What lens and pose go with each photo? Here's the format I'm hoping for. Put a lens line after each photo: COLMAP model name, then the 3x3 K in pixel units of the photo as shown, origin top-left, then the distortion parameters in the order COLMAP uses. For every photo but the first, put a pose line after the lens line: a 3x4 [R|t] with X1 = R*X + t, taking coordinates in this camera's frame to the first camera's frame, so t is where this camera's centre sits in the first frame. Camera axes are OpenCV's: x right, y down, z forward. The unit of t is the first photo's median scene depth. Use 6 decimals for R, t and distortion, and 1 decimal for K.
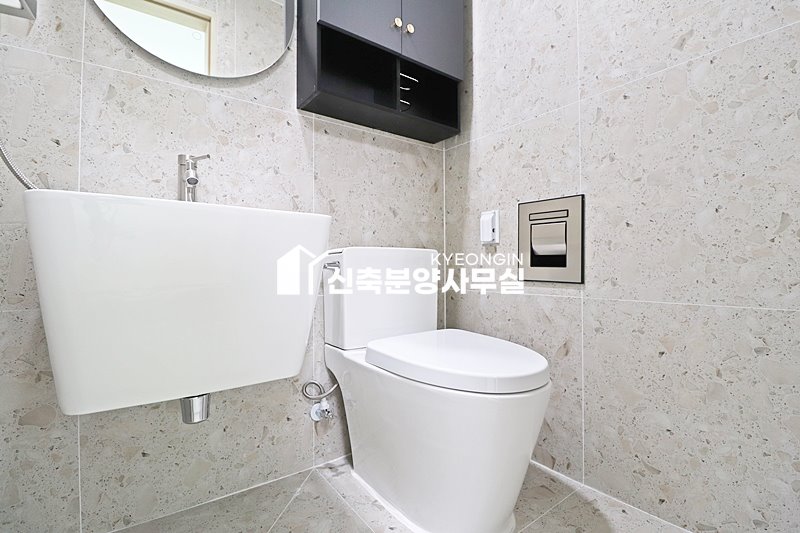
lens RADIAL K [[369.4, 0, 402.5], [0, 369.4, 261.0], [0, 0, 1]] dist [-0.001160, -0.012669]
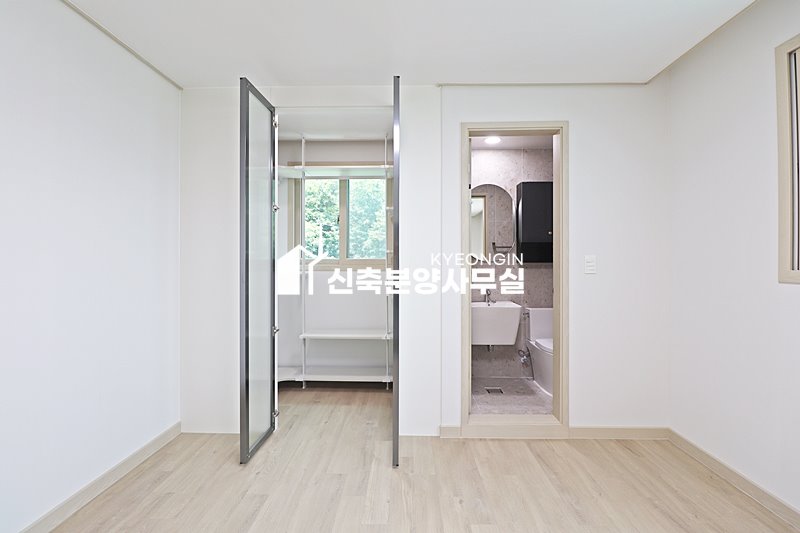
lens RADIAL K [[369.4, 0, 402.5], [0, 369.4, 261.0], [0, 0, 1]] dist [-0.001160, -0.012669]
pose [[0.787749, -0.002237, -0.615992, 1.294434], [0.003788, 0.999992, 0.001212, -0.634400], [0.615984, -0.003288, 0.787752, -3.029740]]
